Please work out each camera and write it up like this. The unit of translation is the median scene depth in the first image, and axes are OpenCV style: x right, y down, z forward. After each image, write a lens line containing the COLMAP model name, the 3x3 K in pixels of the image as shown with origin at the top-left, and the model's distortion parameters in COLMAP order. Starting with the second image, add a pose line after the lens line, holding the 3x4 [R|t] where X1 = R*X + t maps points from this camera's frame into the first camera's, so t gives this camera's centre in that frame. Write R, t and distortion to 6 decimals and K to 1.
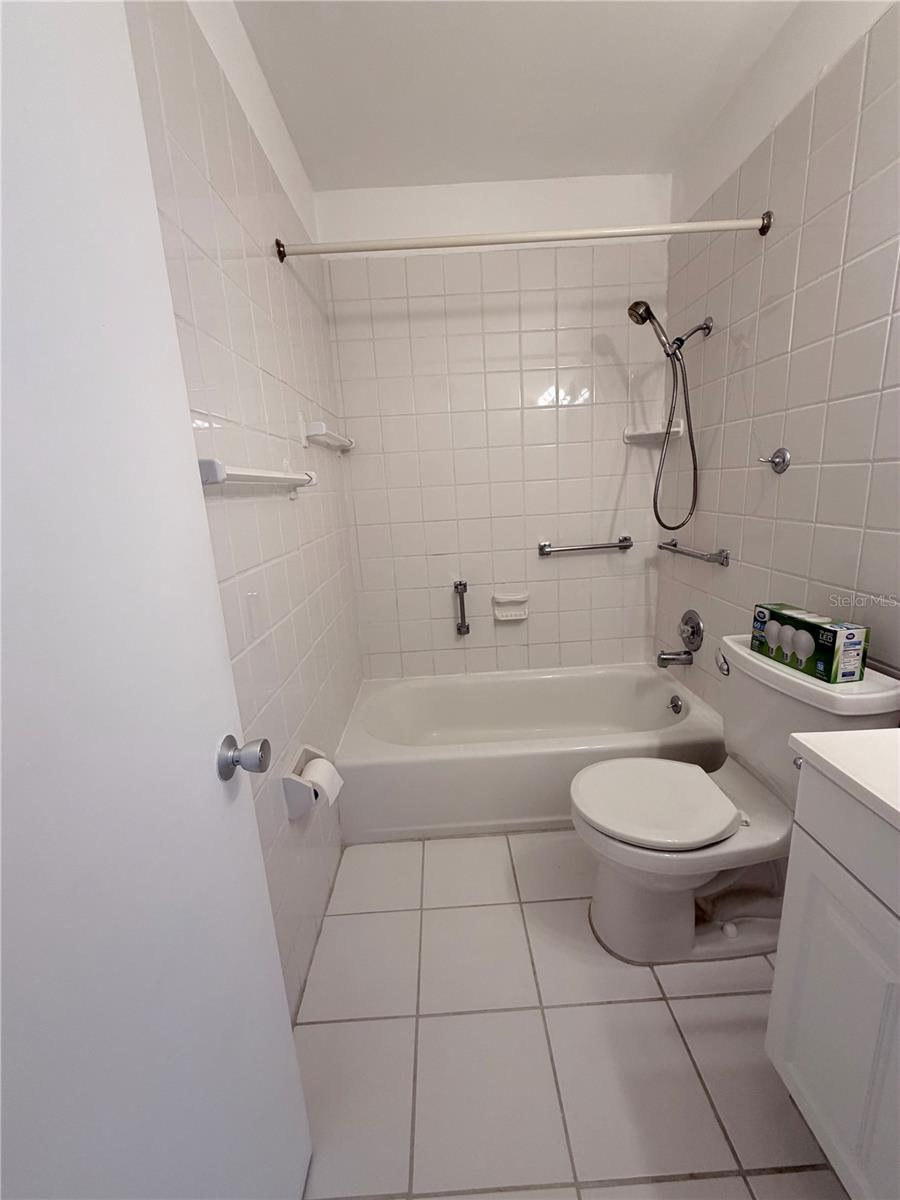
lens RADIAL K [[478.1, 0, 450.4], [0, 478.1, 599.9], [0, 0, 1]] dist [0.000241, -0.000341]
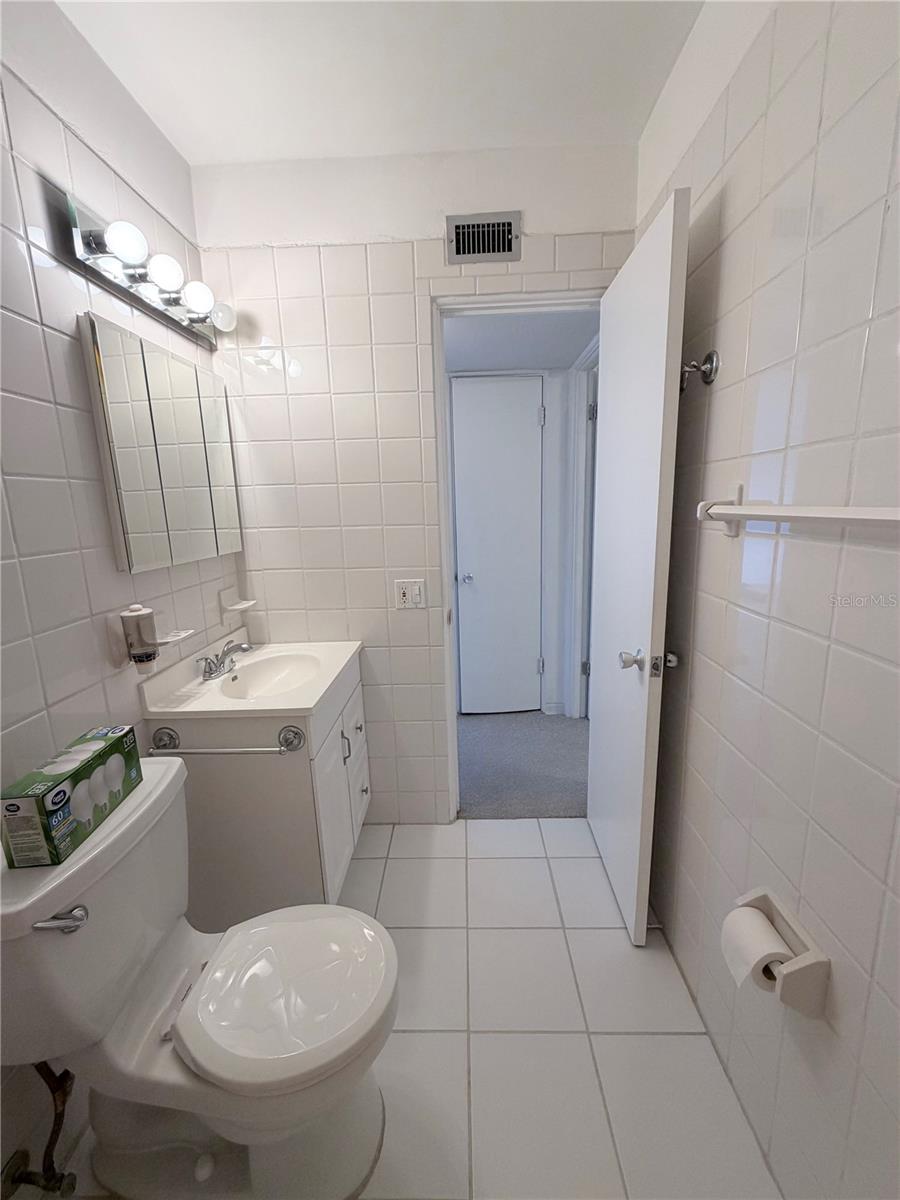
lens RADIAL K [[478.1, 0, 451.0], [0, 478.1, 598.8], [0, 0, 1]] dist [0.000241, -0.000341]
pose [[-0.994263, 0.082173, 0.068470, 0.083240], [0.103134, 0.906214, 0.410047, -0.411570], [-0.028354, 0.414757, -0.909490, 1.471306]]
